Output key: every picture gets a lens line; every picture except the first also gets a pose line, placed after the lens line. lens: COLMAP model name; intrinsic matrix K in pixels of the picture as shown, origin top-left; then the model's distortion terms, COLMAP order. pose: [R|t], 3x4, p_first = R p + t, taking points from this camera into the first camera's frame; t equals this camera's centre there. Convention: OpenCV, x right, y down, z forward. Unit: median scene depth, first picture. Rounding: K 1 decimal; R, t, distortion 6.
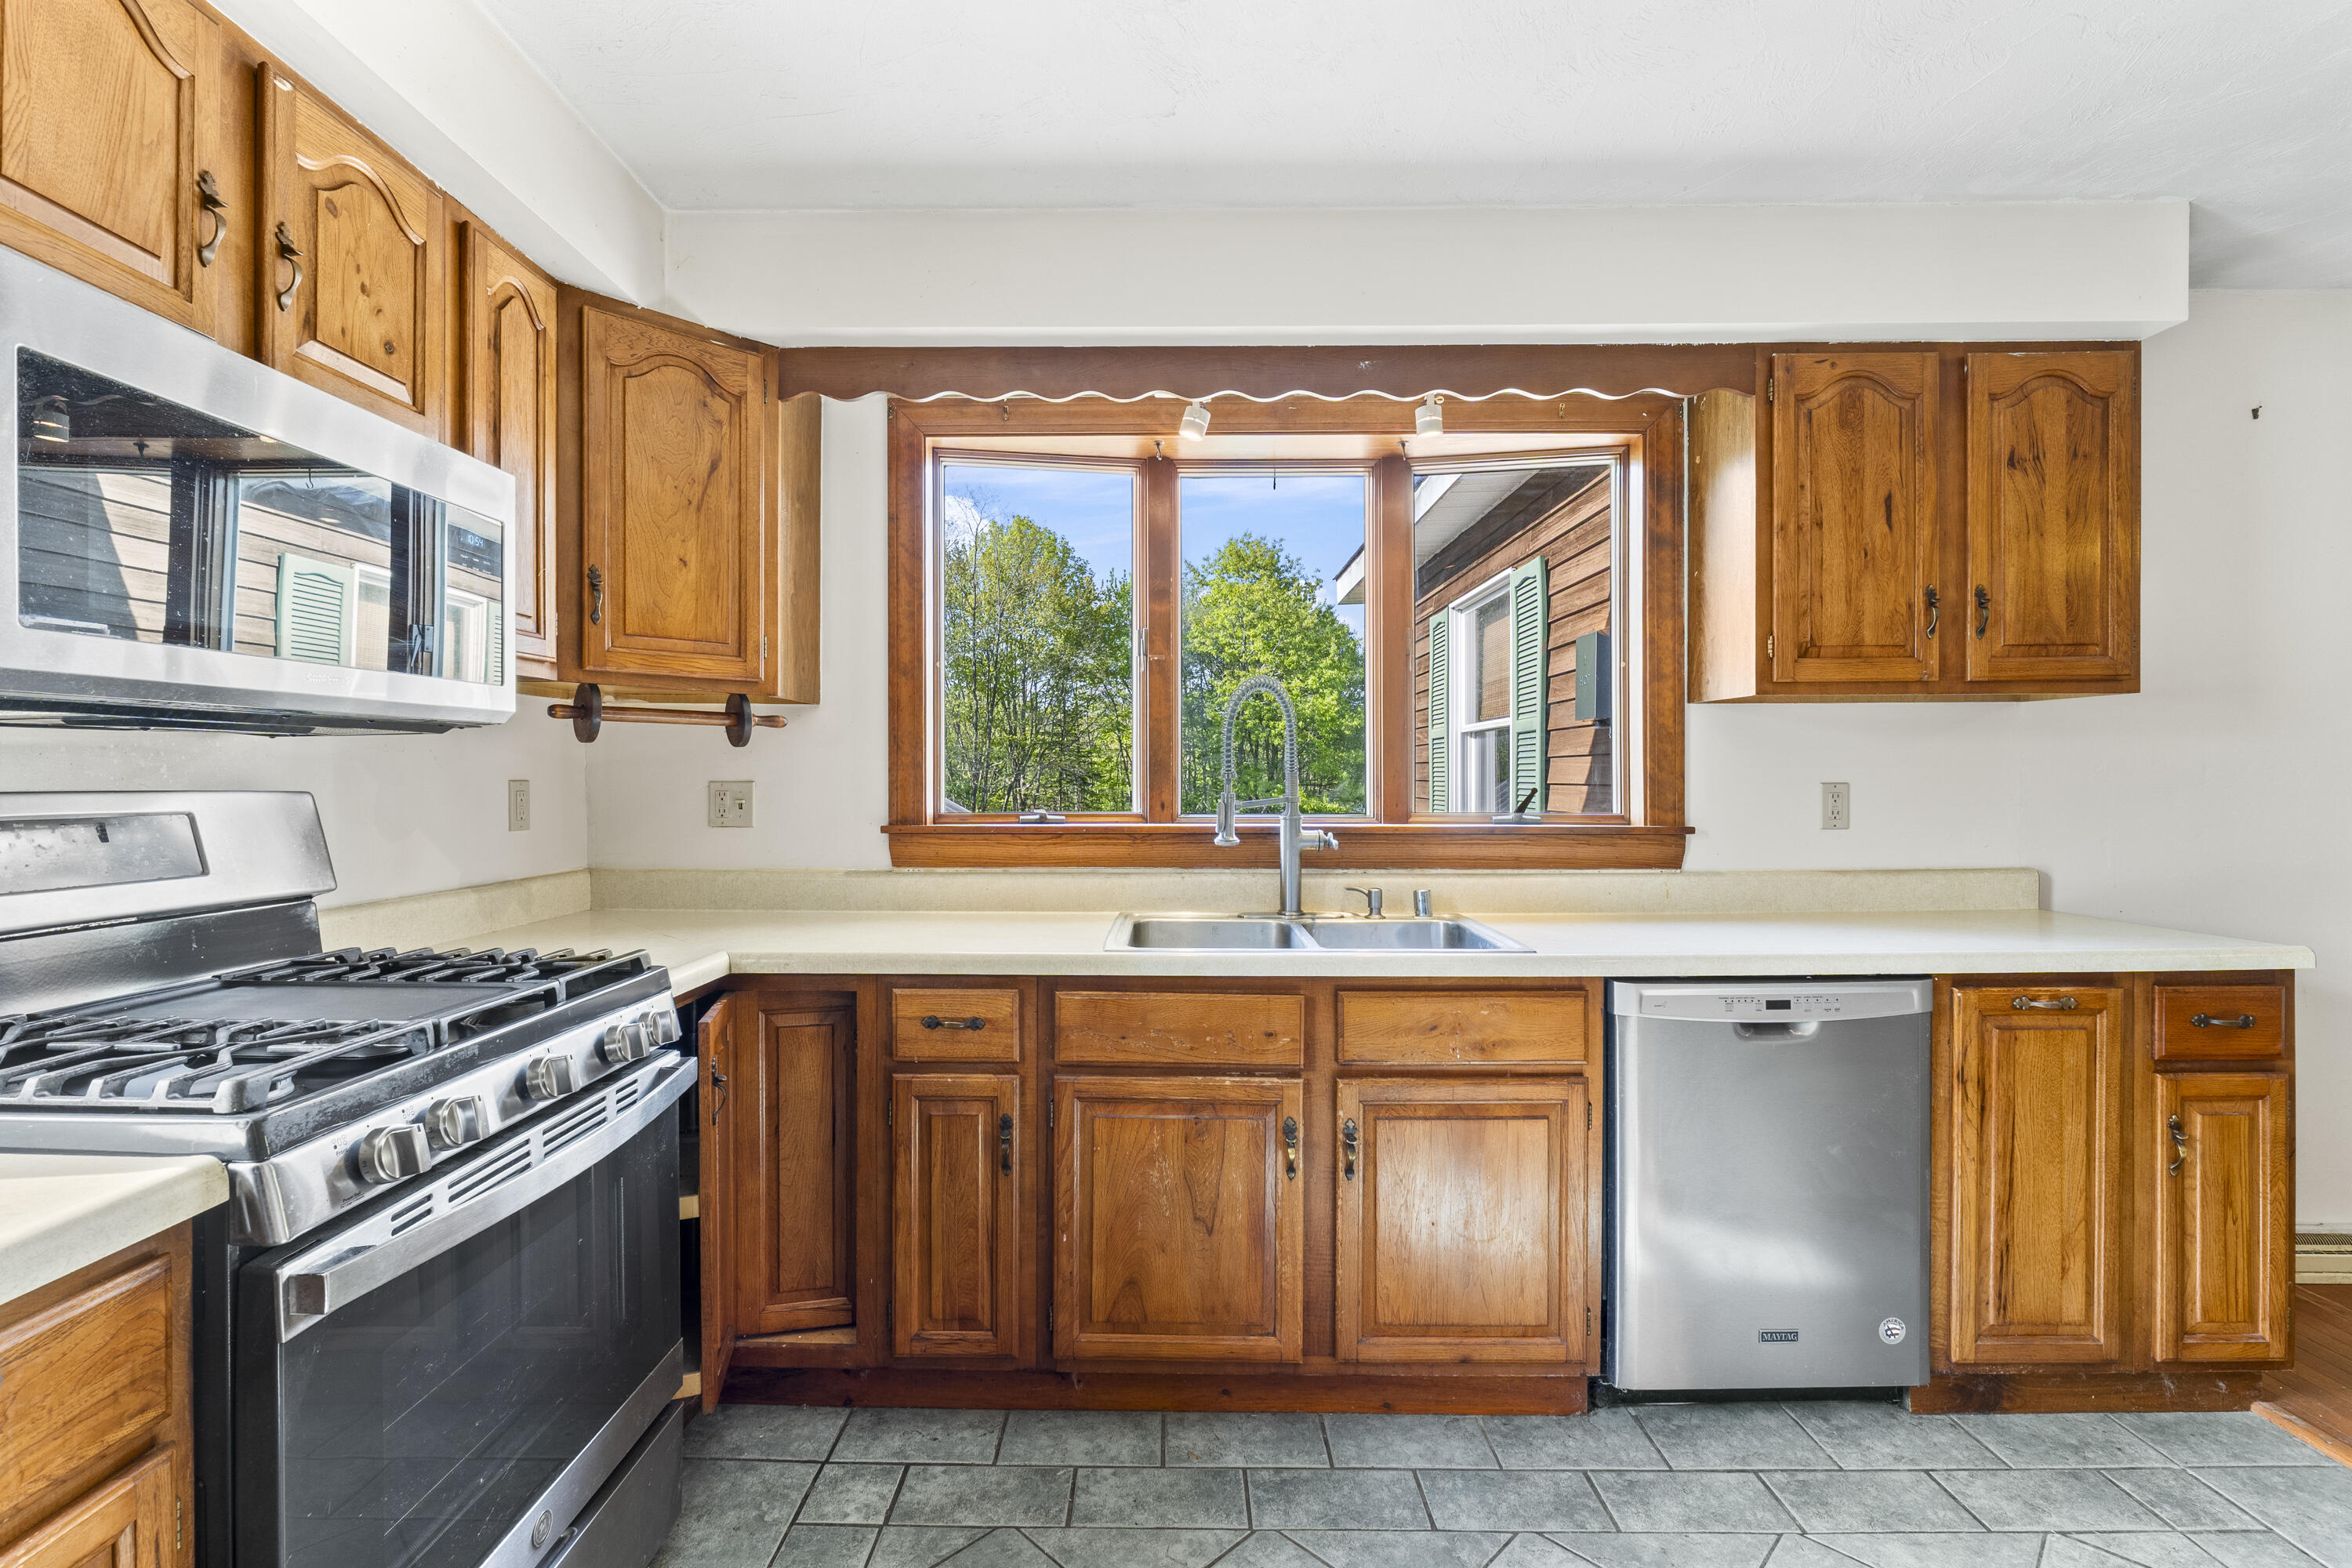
lens RADIAL K [[1004.4, 0, 1169.5], [0, 1004.4, 787.4], [0, 0, 1]] dist [-0.007884, 0.000962]
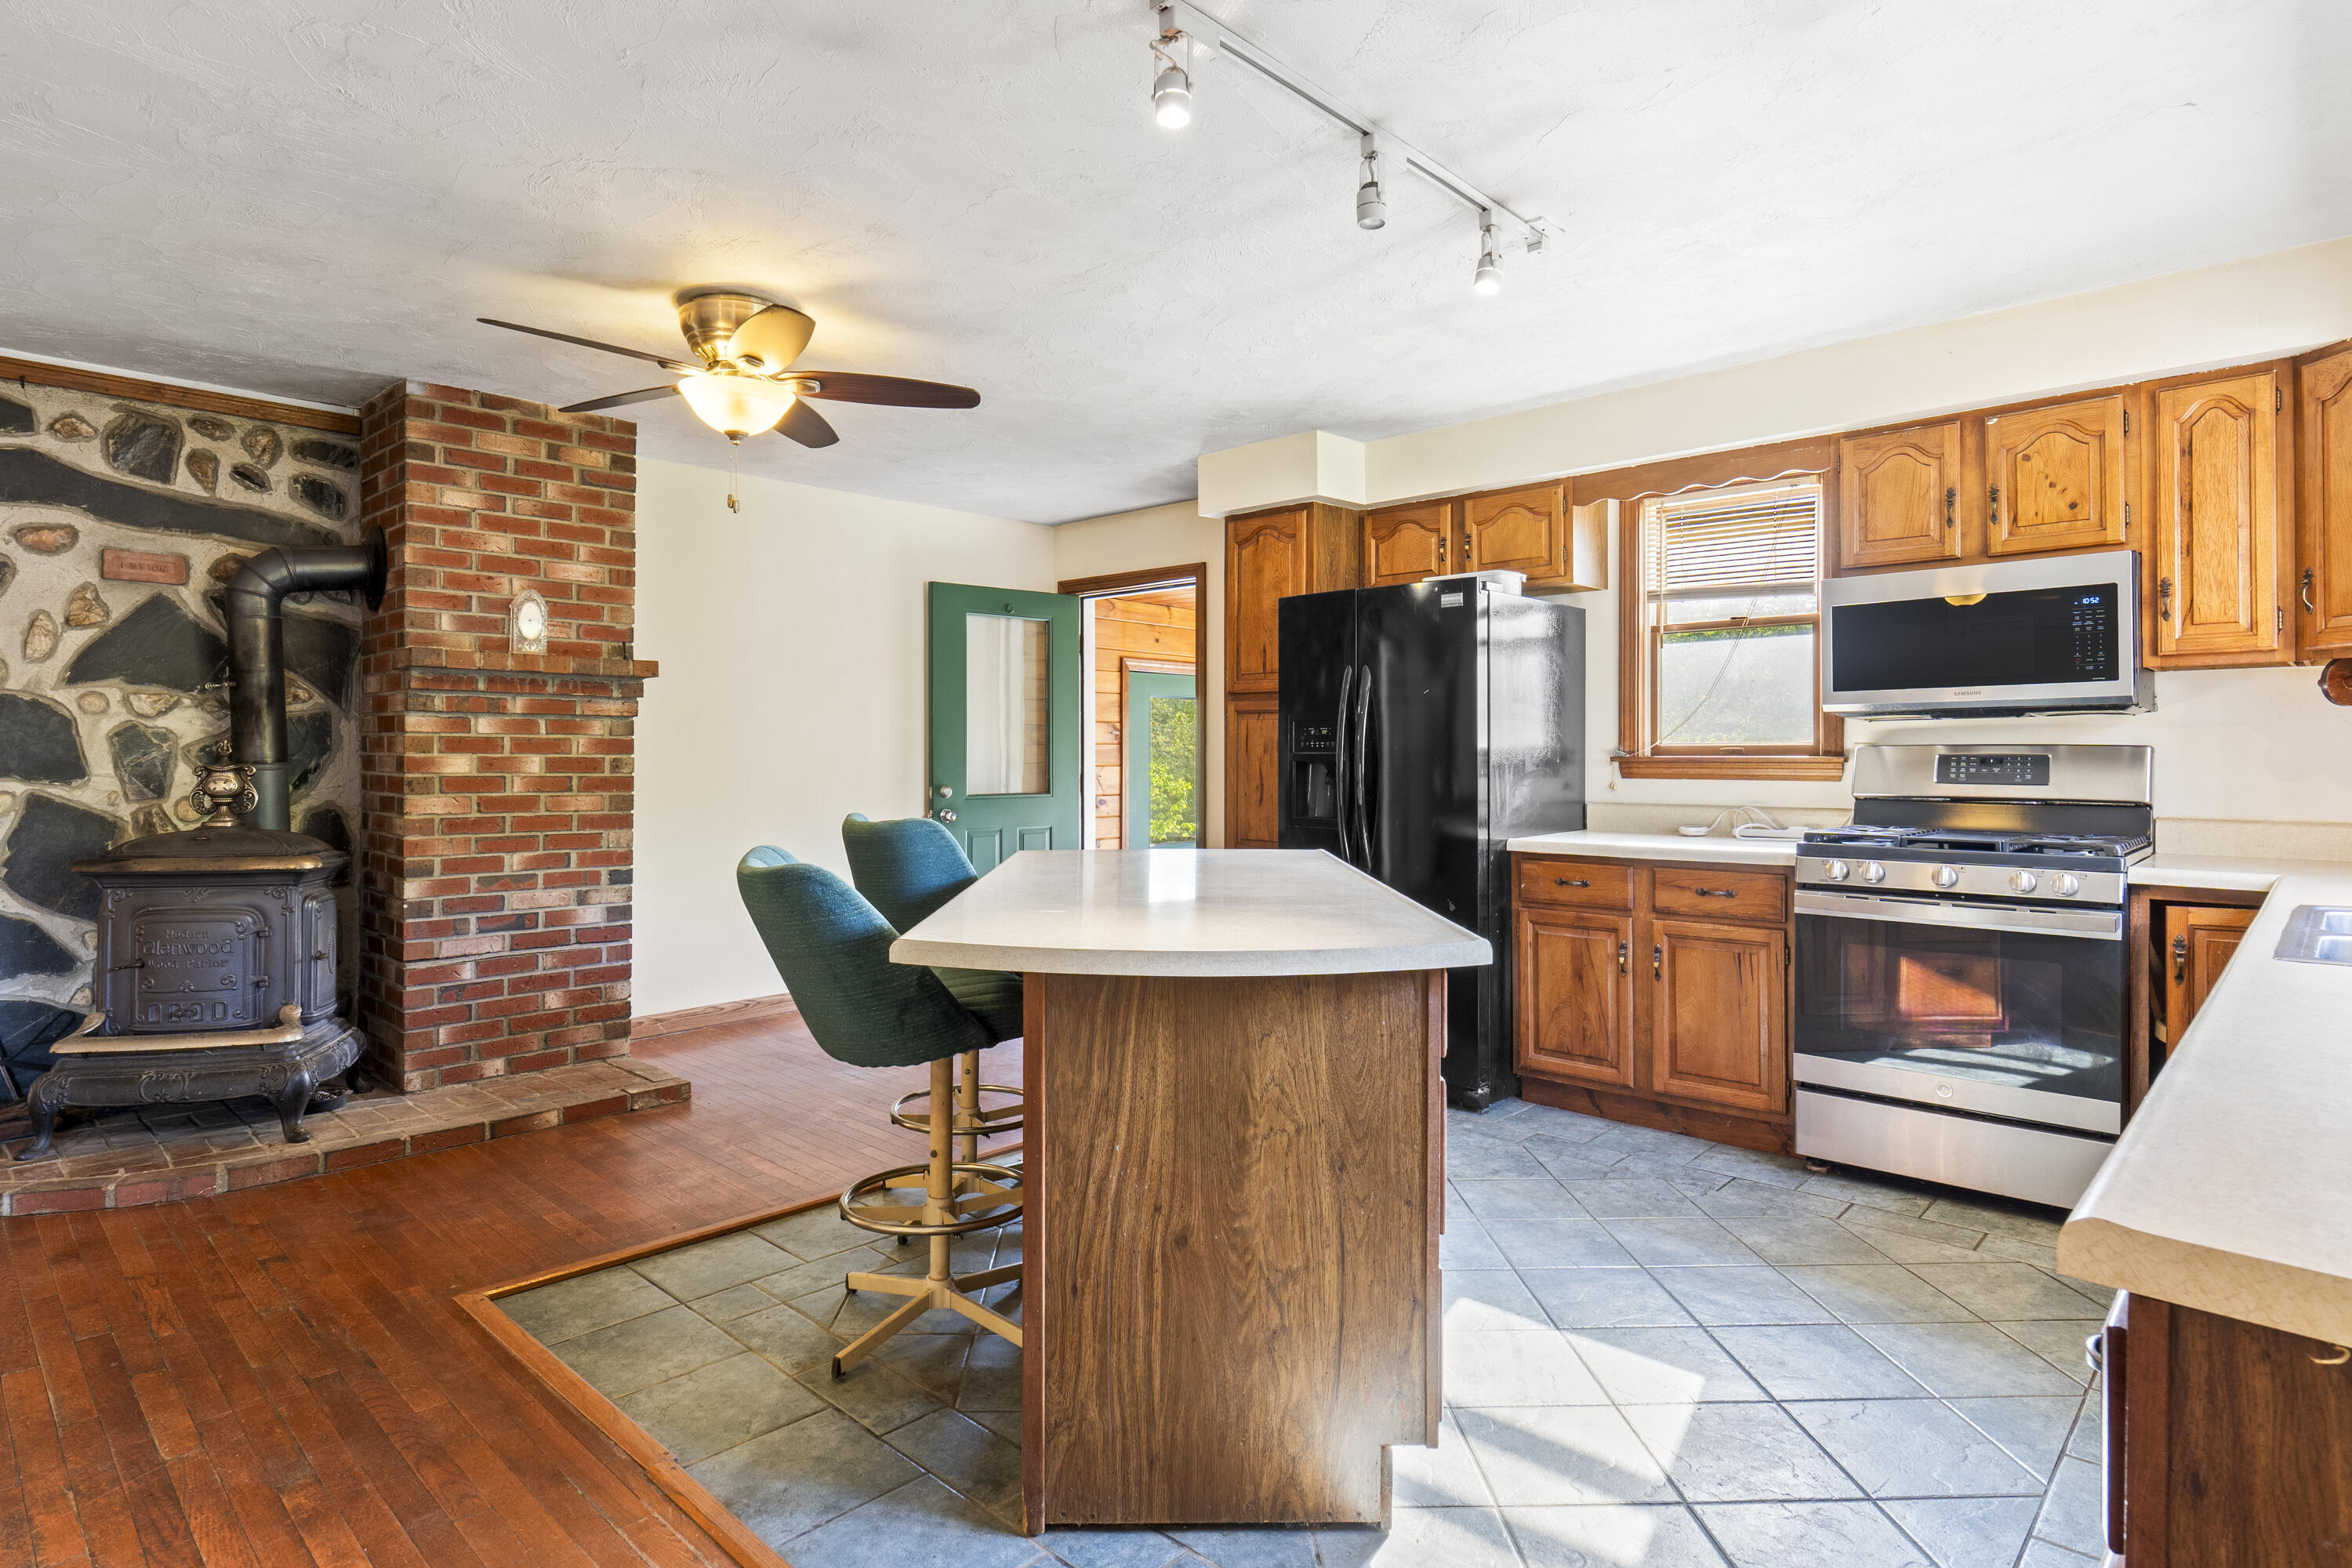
lens RADIAL K [[1241.5, 0, 1162.2], [0, 1241.5, 759.0], [0, 0, 1]] dist [-0.007754, 0.000400]
pose [[-0.676109, 0.002474, -0.736798, 1.438828], [-0.003936, 0.999968, 0.006969, 0.014520], [0.736791, 0.007612, -0.676077, 0.912952]]
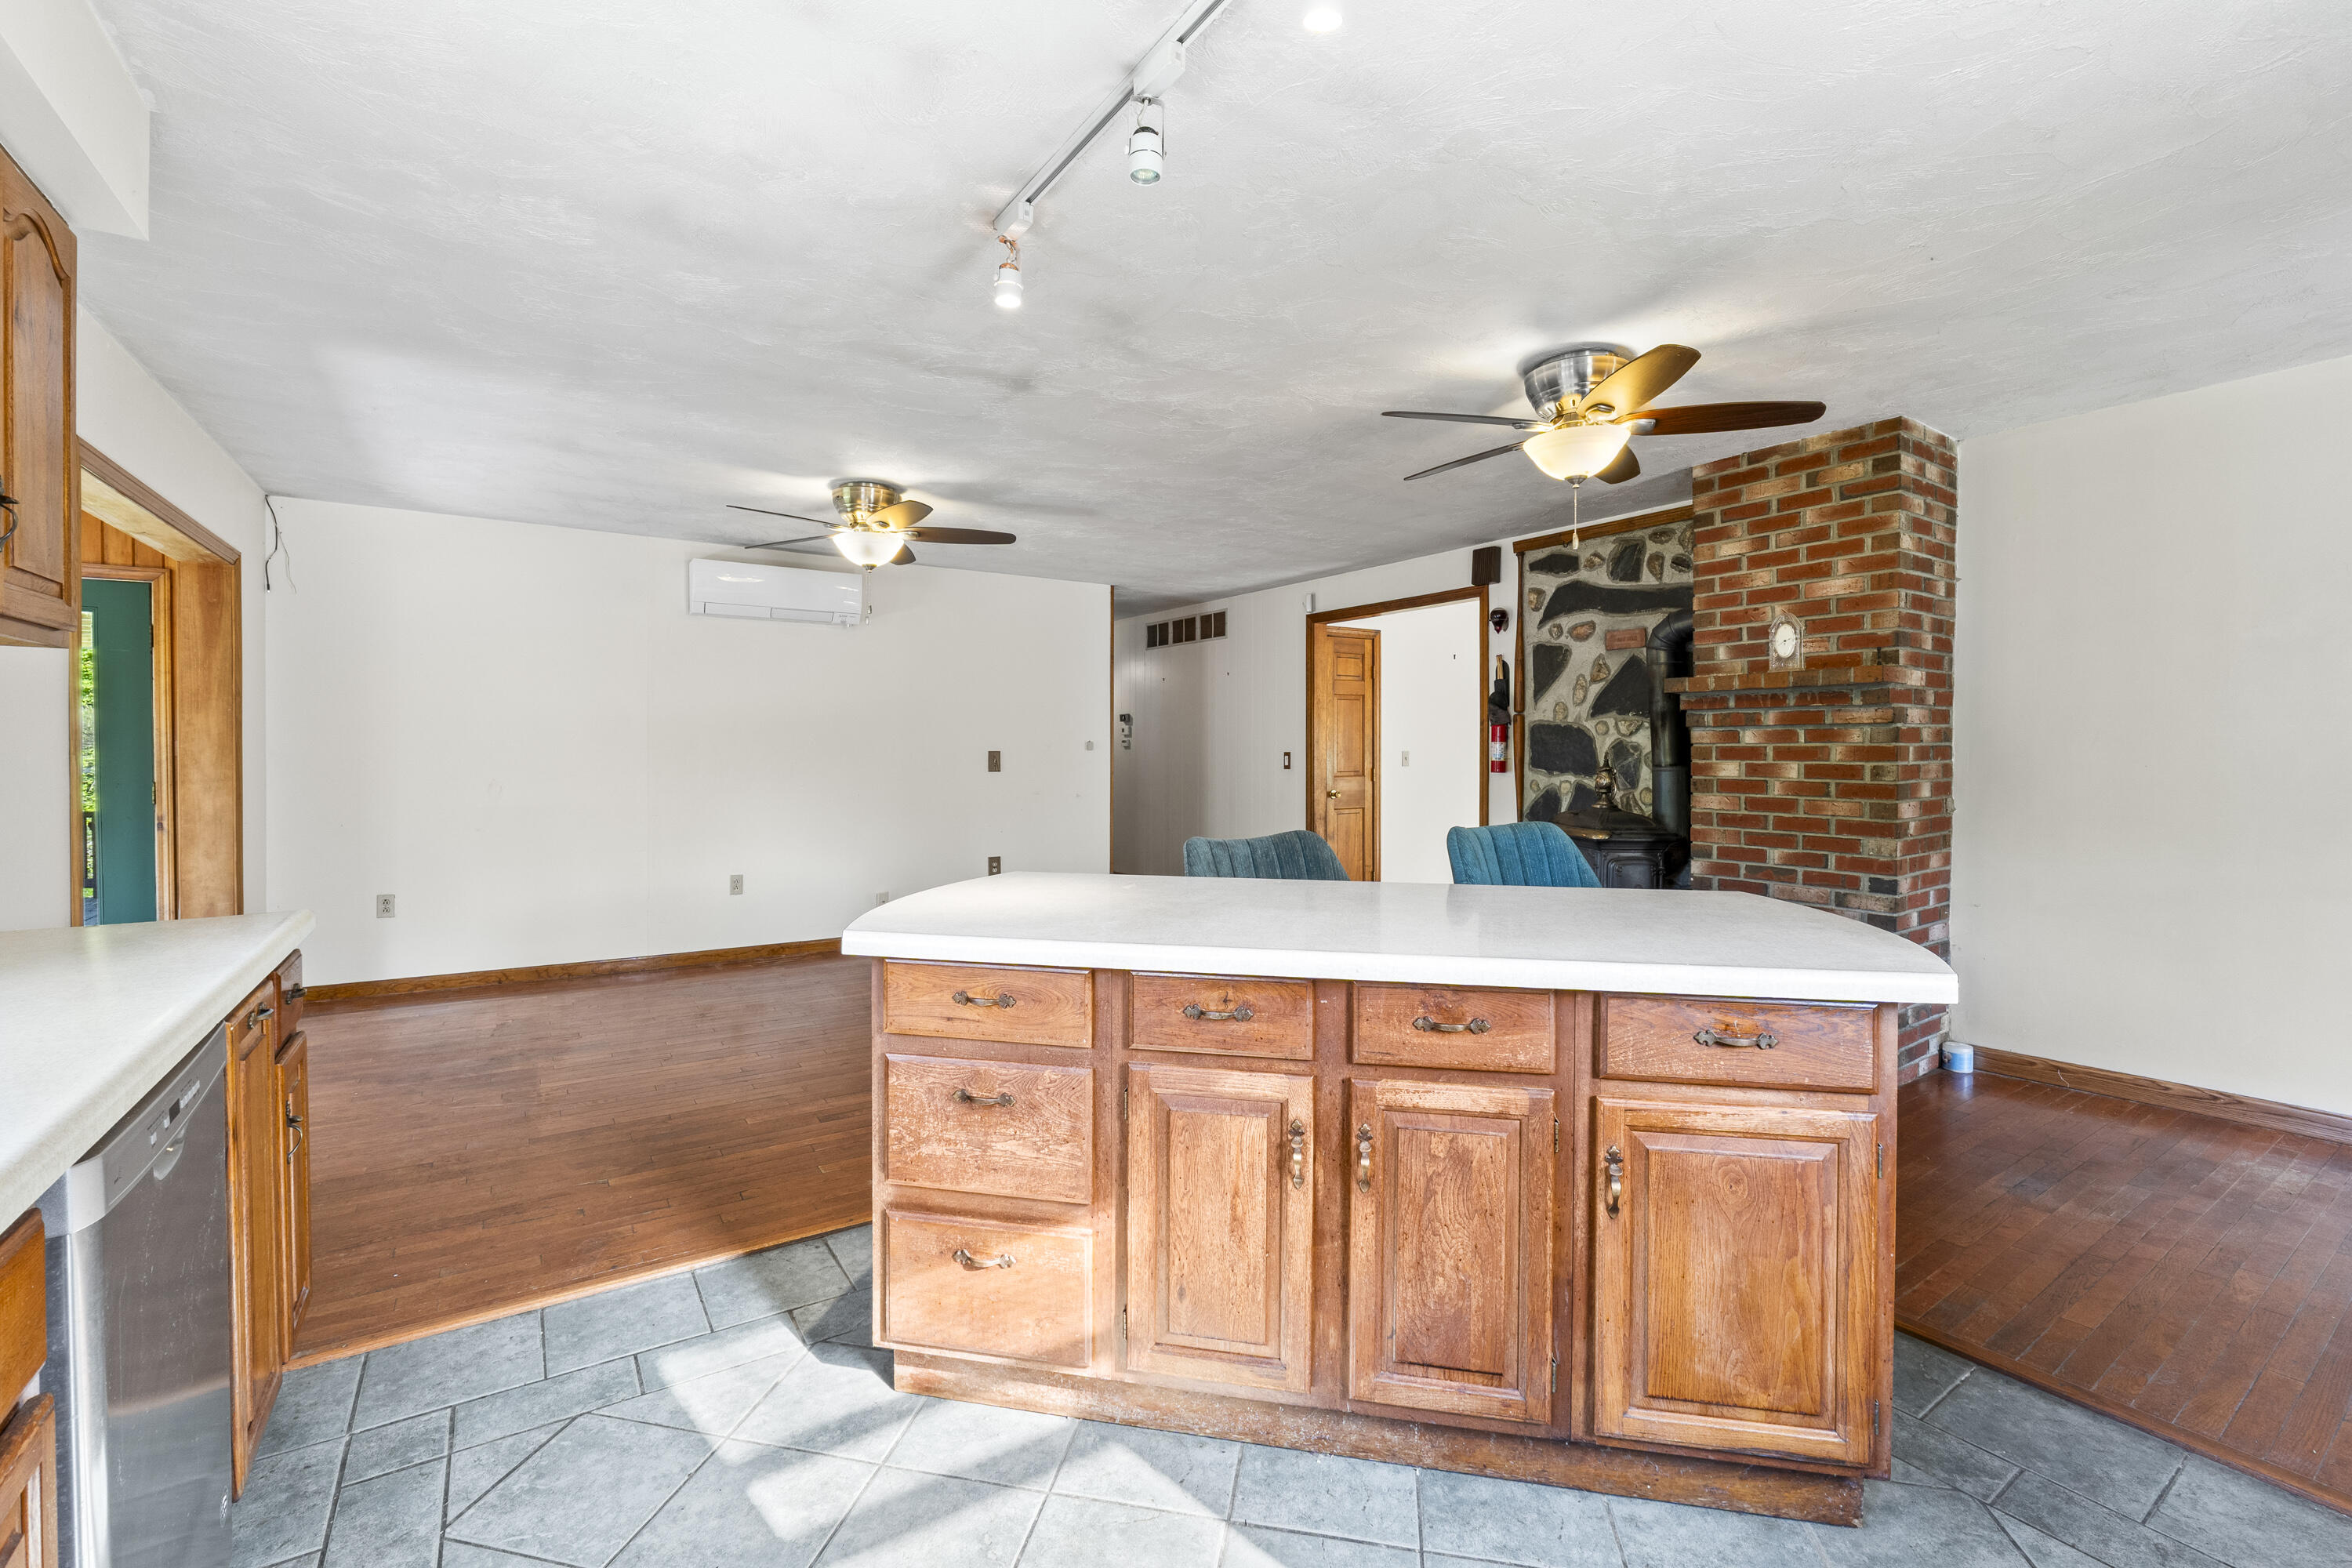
lens RADIAL K [[1004.4, 0, 1169.2], [0, 1004.4, 768.8], [0, 0, 1]] dist [-0.007884, 0.000962]
pose [[-0.569393, -0.010601, 0.821997, -0.240639], [0.008598, 0.999785, 0.018850, -0.005575], [-0.822021, 0.017801, -0.569179, 0.738863]]
